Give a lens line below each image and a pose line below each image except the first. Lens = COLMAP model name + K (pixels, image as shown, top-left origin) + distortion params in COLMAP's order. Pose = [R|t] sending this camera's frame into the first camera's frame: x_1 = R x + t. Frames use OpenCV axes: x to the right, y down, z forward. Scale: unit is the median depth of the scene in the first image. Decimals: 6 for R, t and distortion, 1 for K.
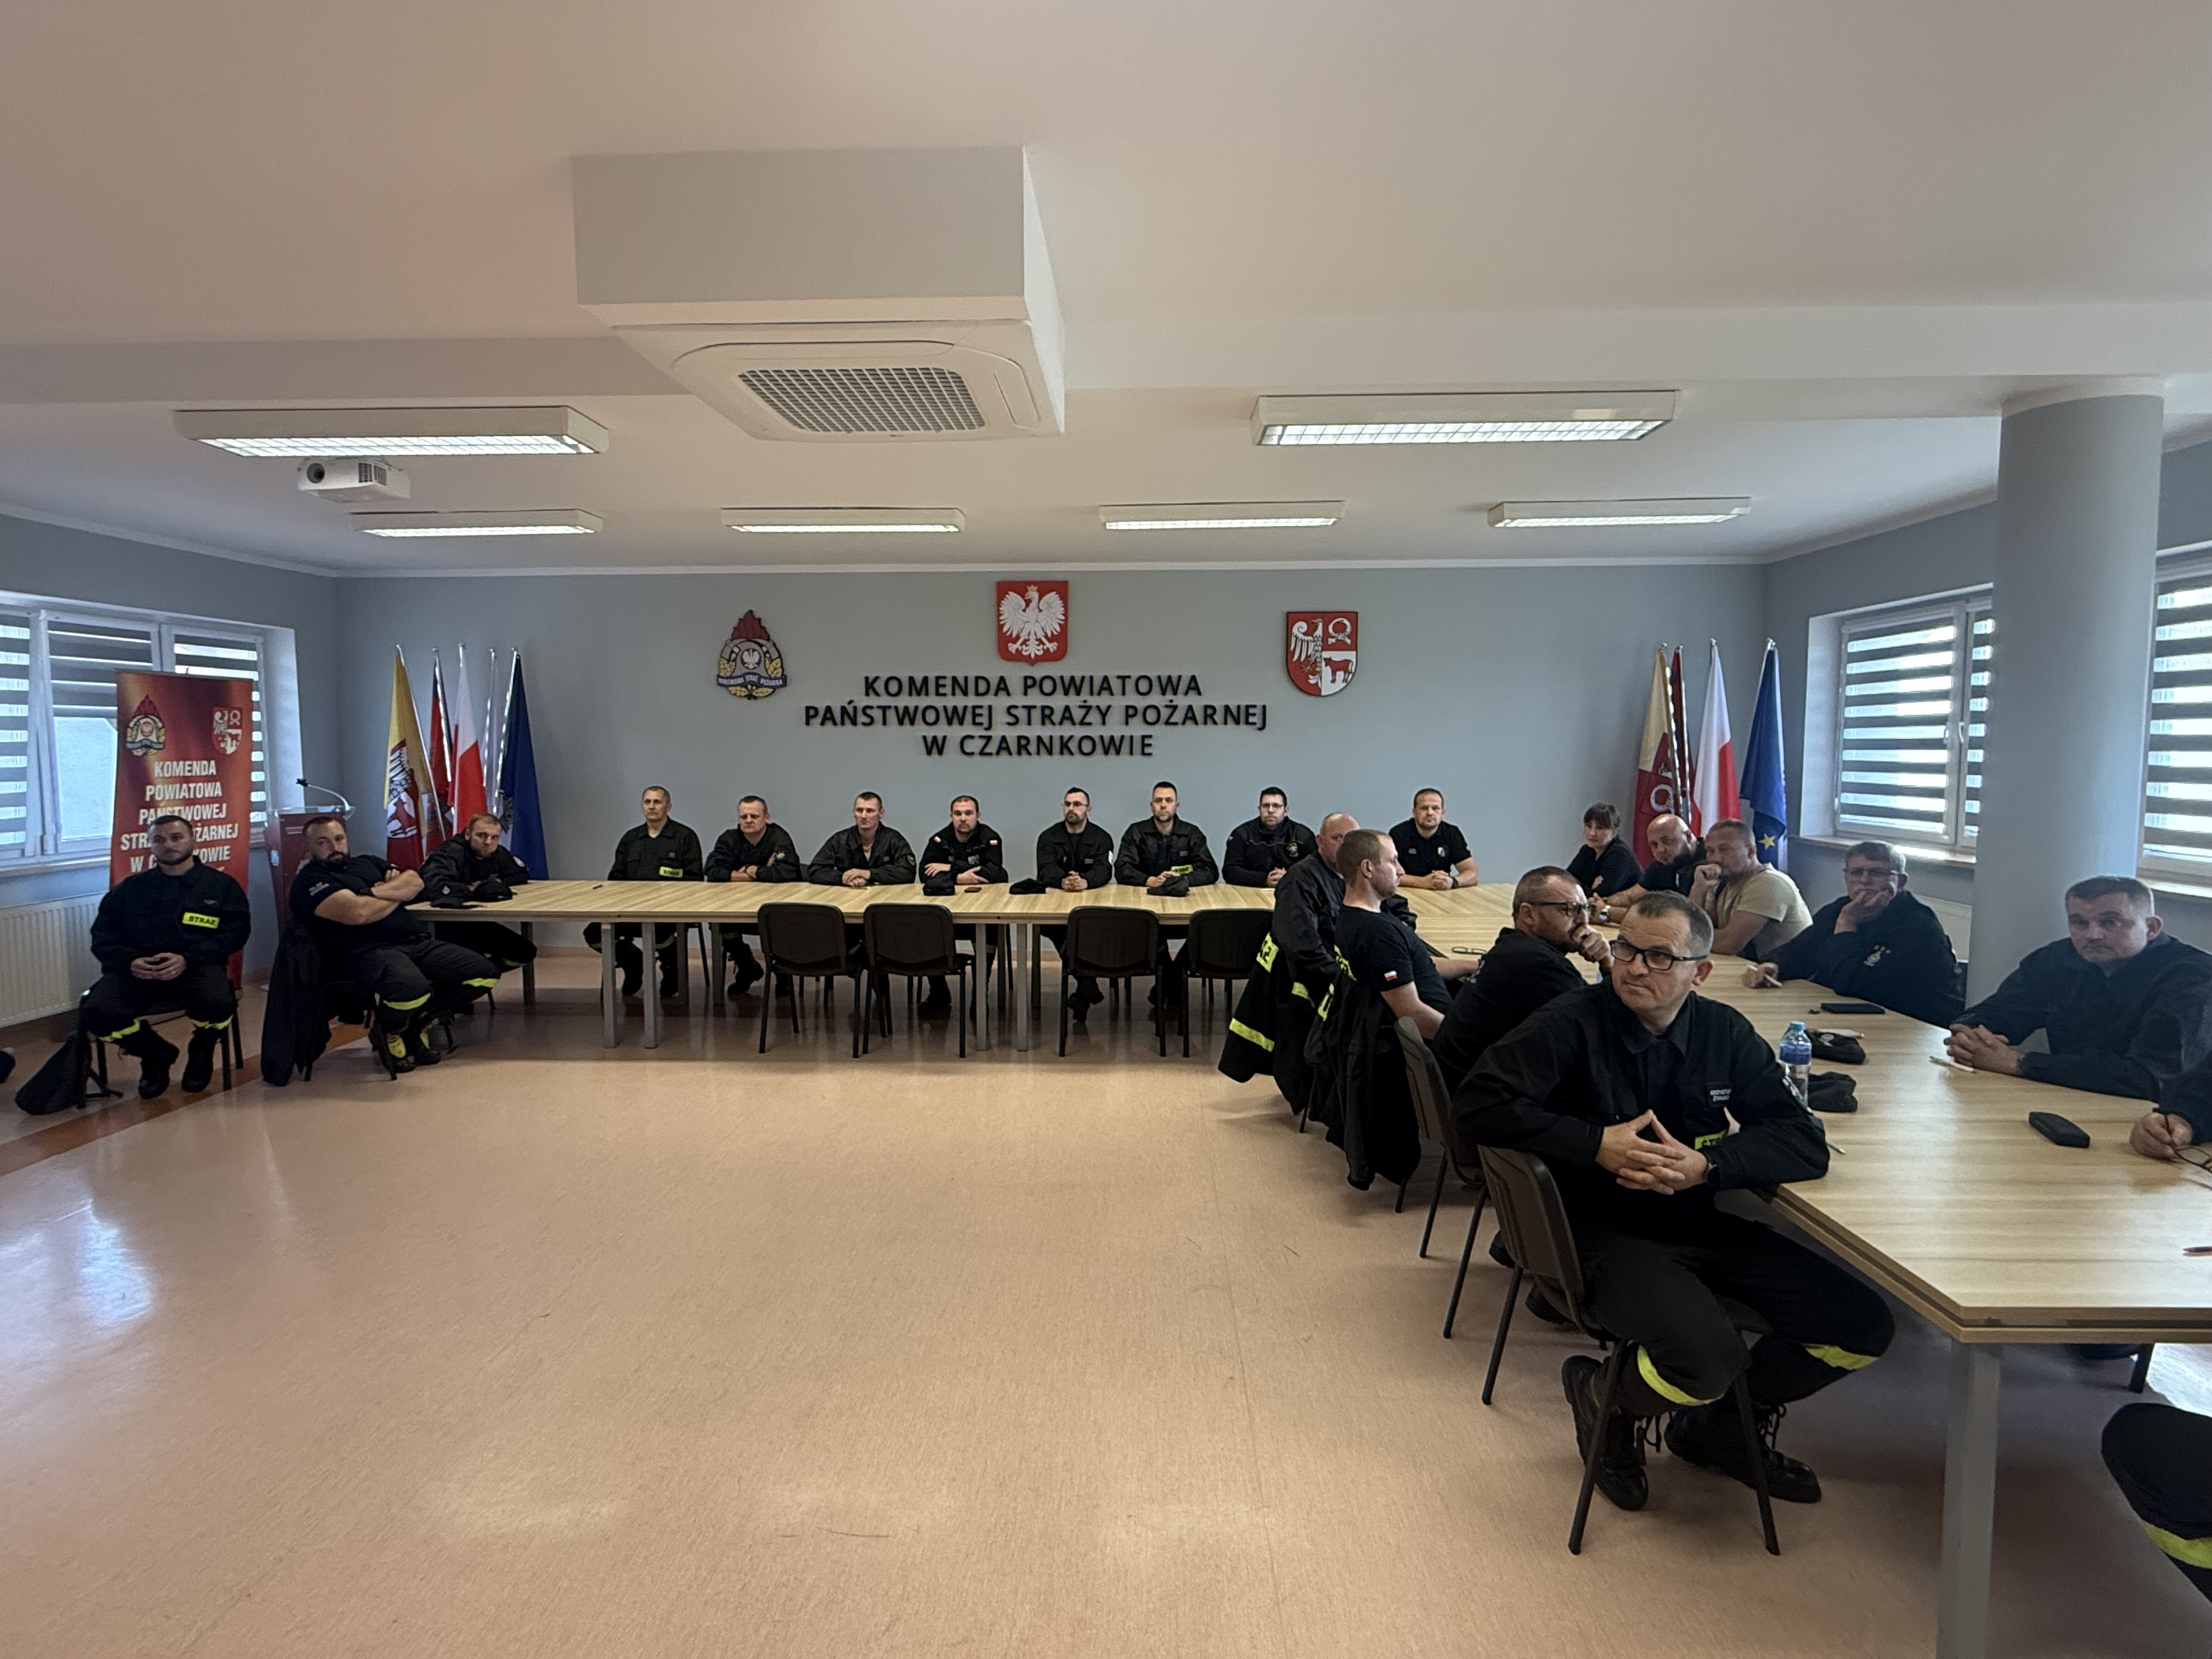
lens RADIAL K [[1108.6, 0, 1096.4], [0, 1108.6, 825.7], [0, 0, 1]] dist [0.009745, -0.008574]
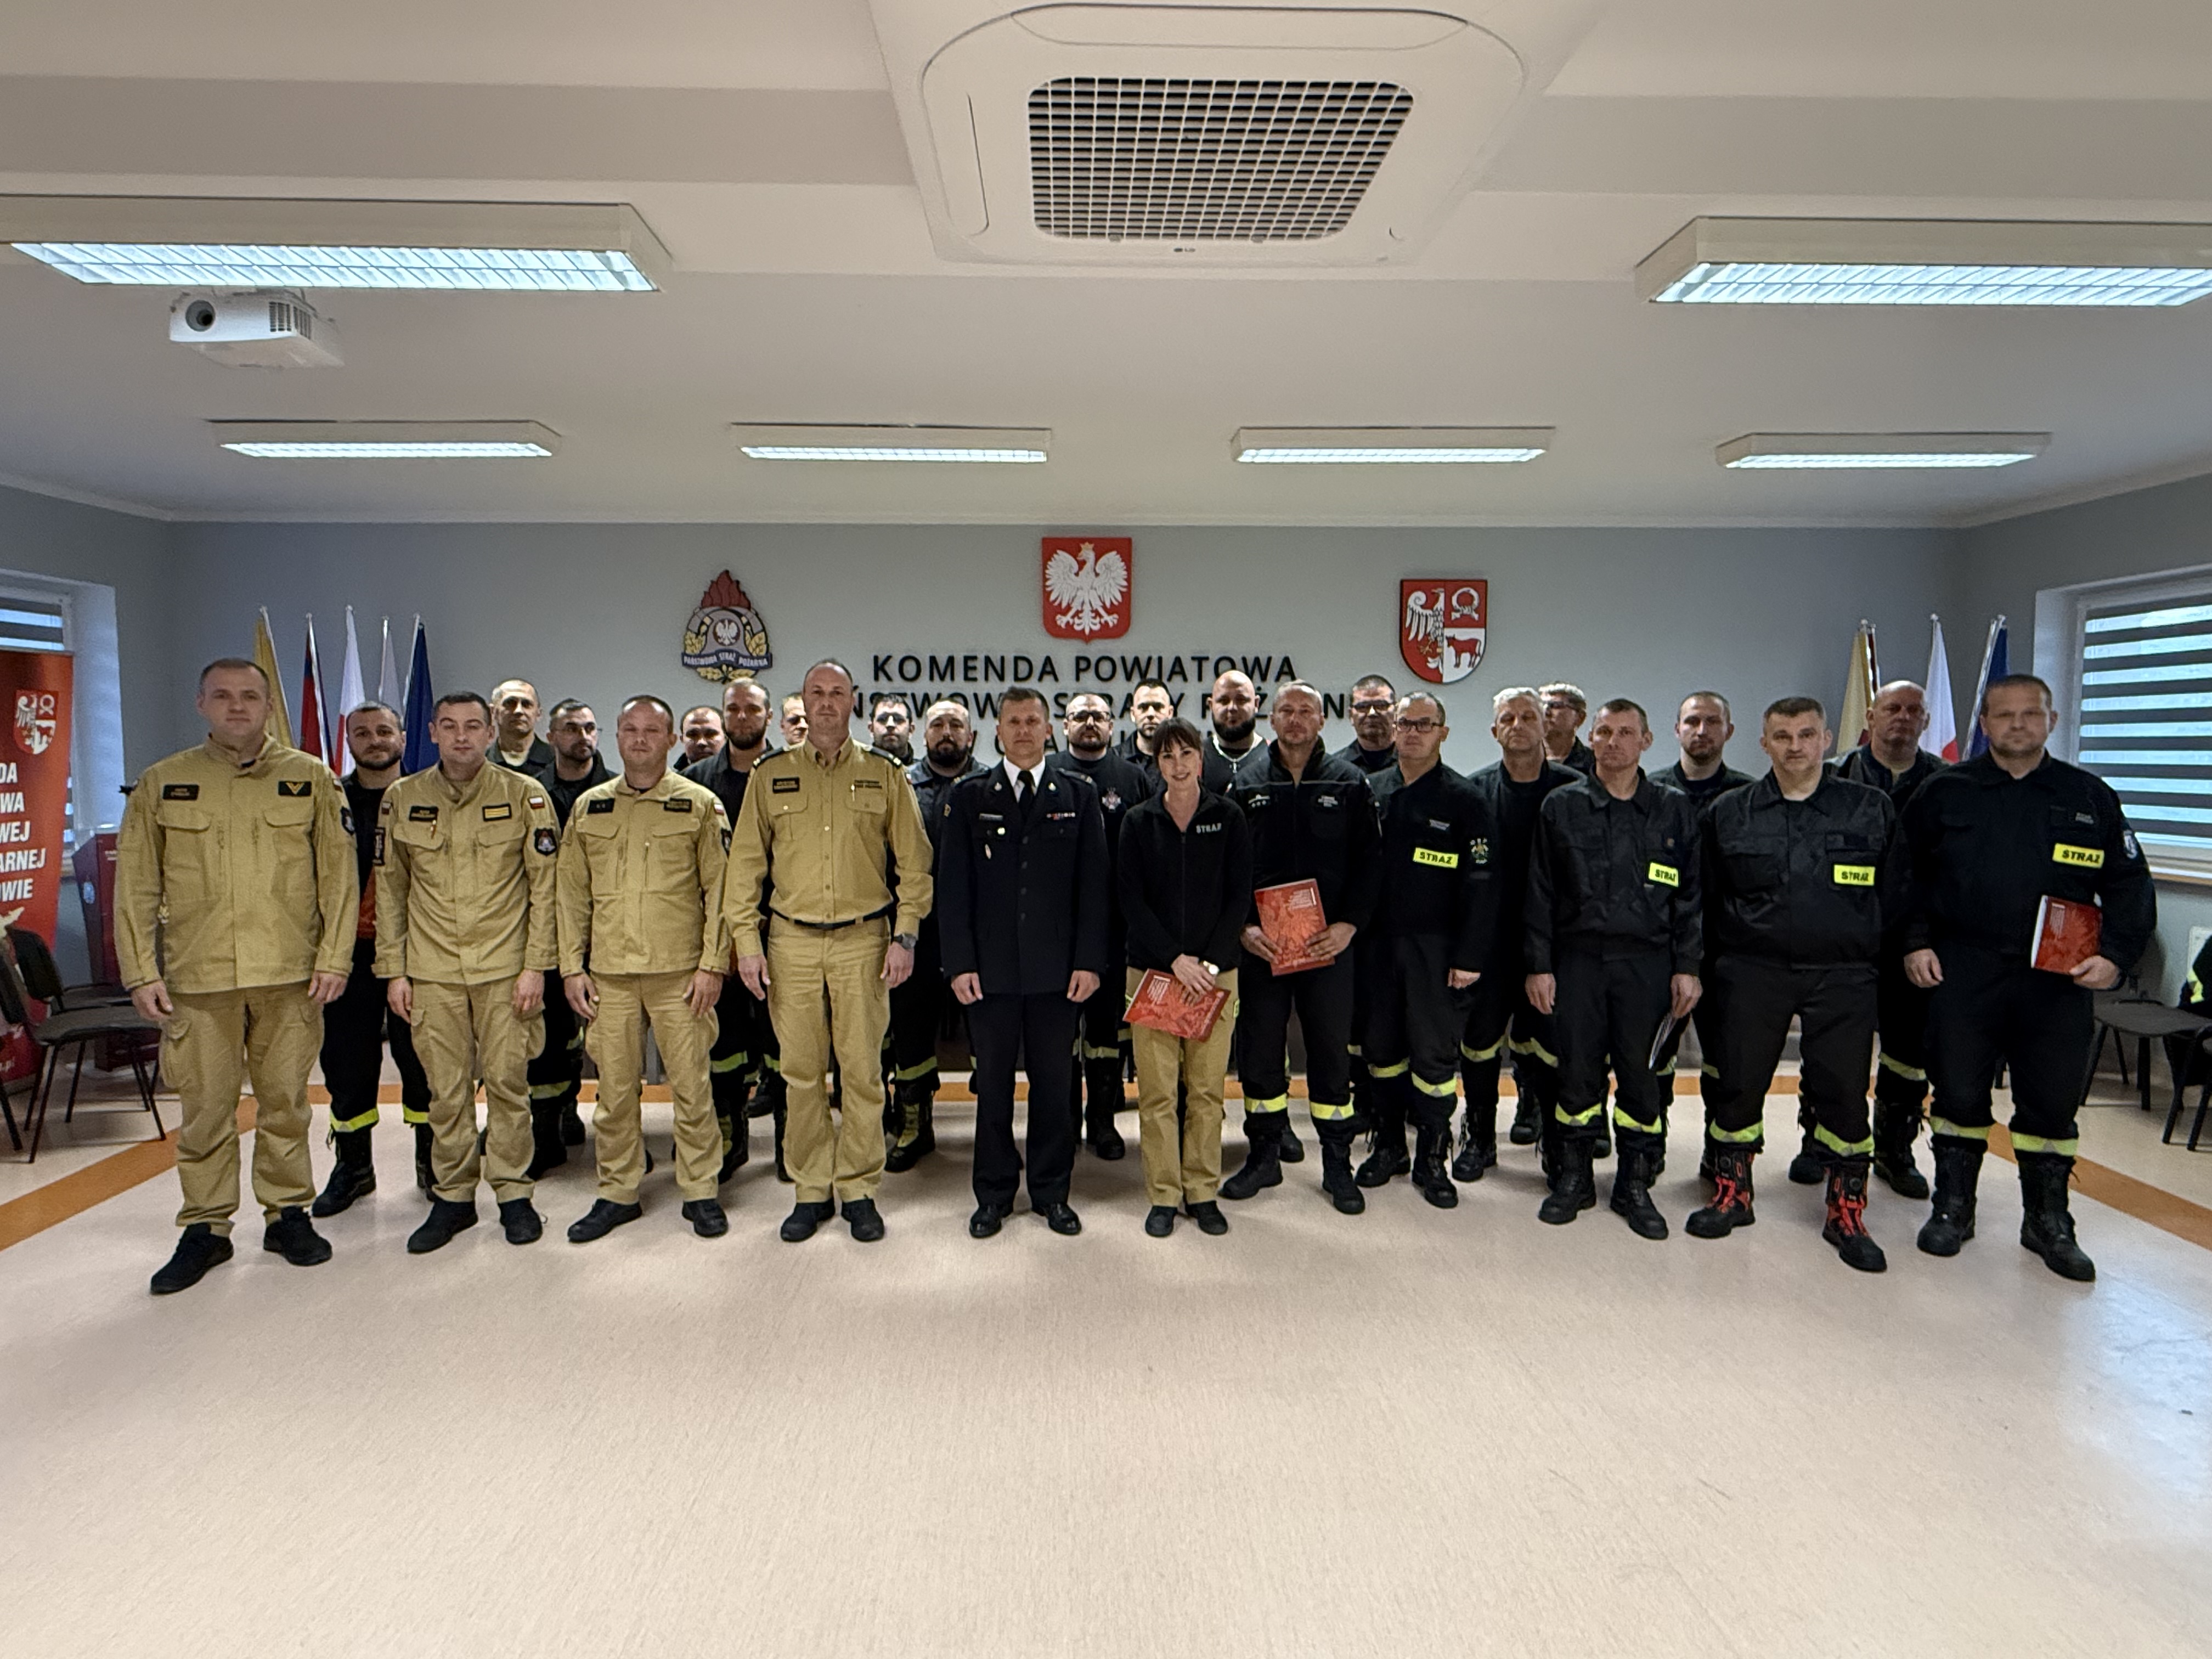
lens RADIAL K [[1233.2, 0, 1095.7], [0, 1233.2, 824.0], [0, 0, 1]] dist [0.004967, 0.000422]
pose [[0.997421, -0.002945, 0.071708, -0.115519], [0.003482, 0.999967, -0.007359, -0.007598], [-0.071684, 0.007590, 0.997399, 0.114109]]
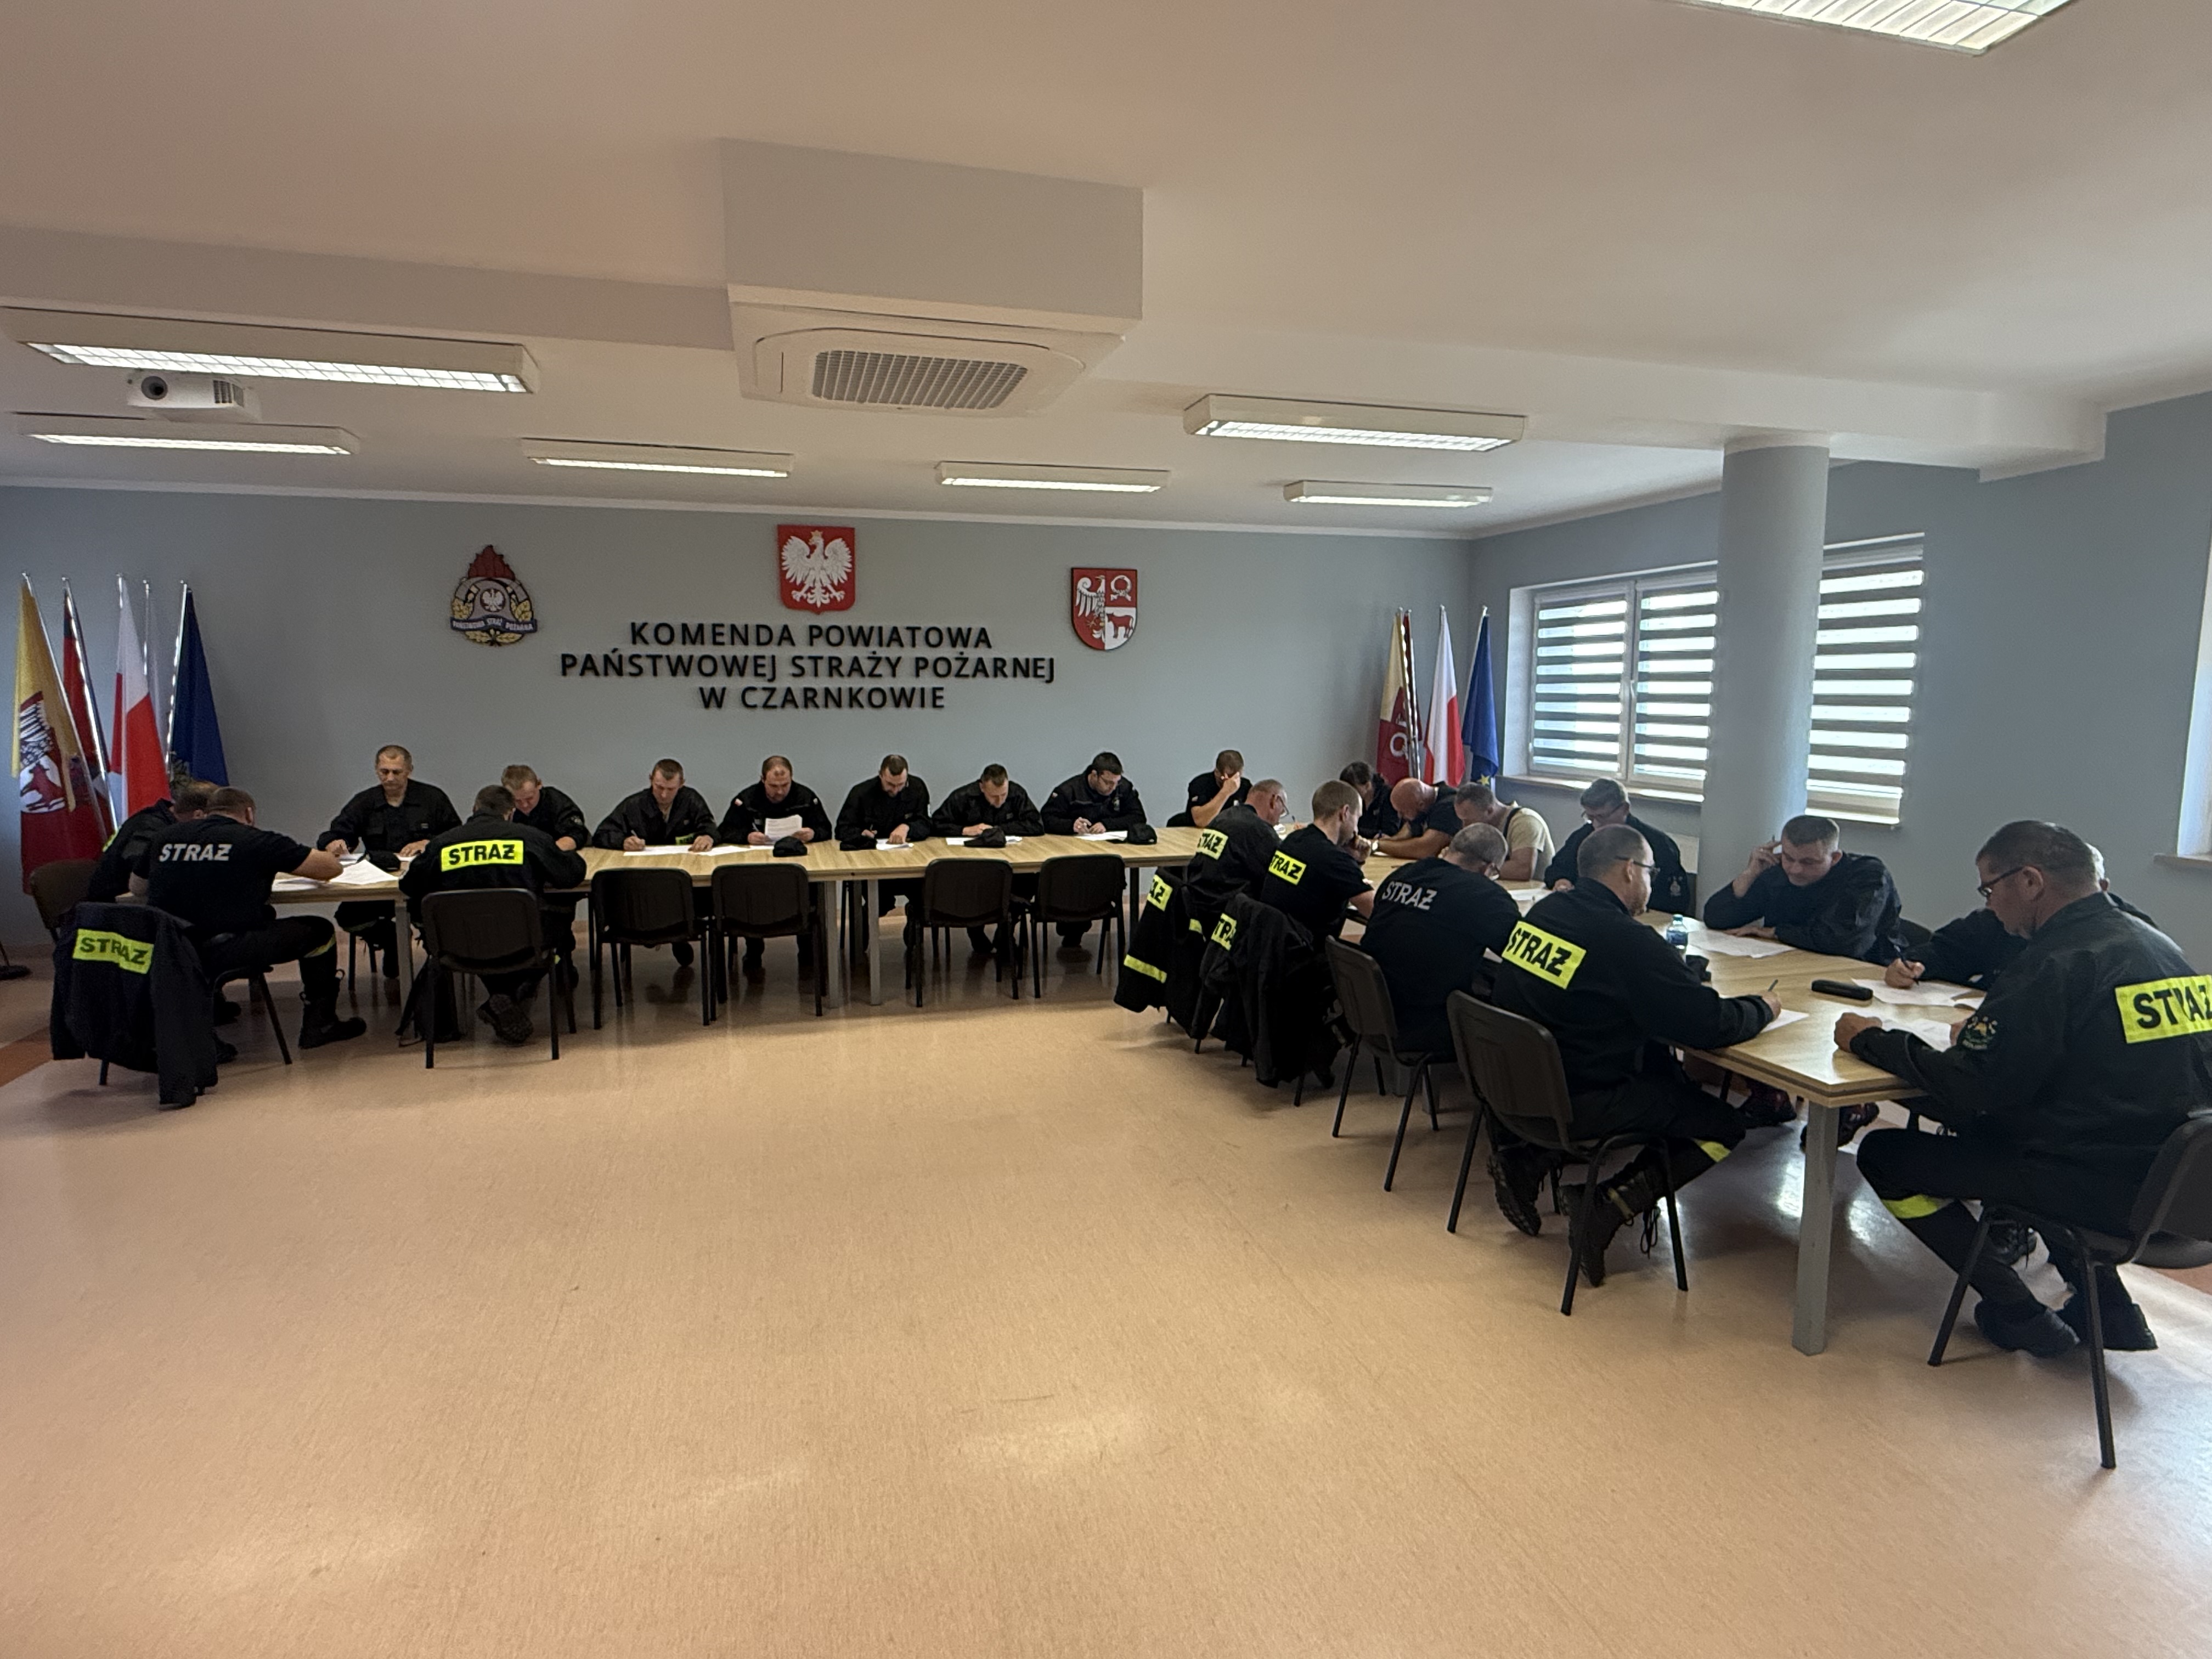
lens RADIAL K [[1161.4, 0, 1084.7], [0, 1161.4, 825.9], [0, 0, 1]] dist [0.006448, 0.000710]
pose [[0.954445, -0.033168, 0.296539, -0.142605], [0.019840, 0.998658, 0.047842, -0.004663], [-0.297728, -0.039780, 0.953822, -0.040850]]
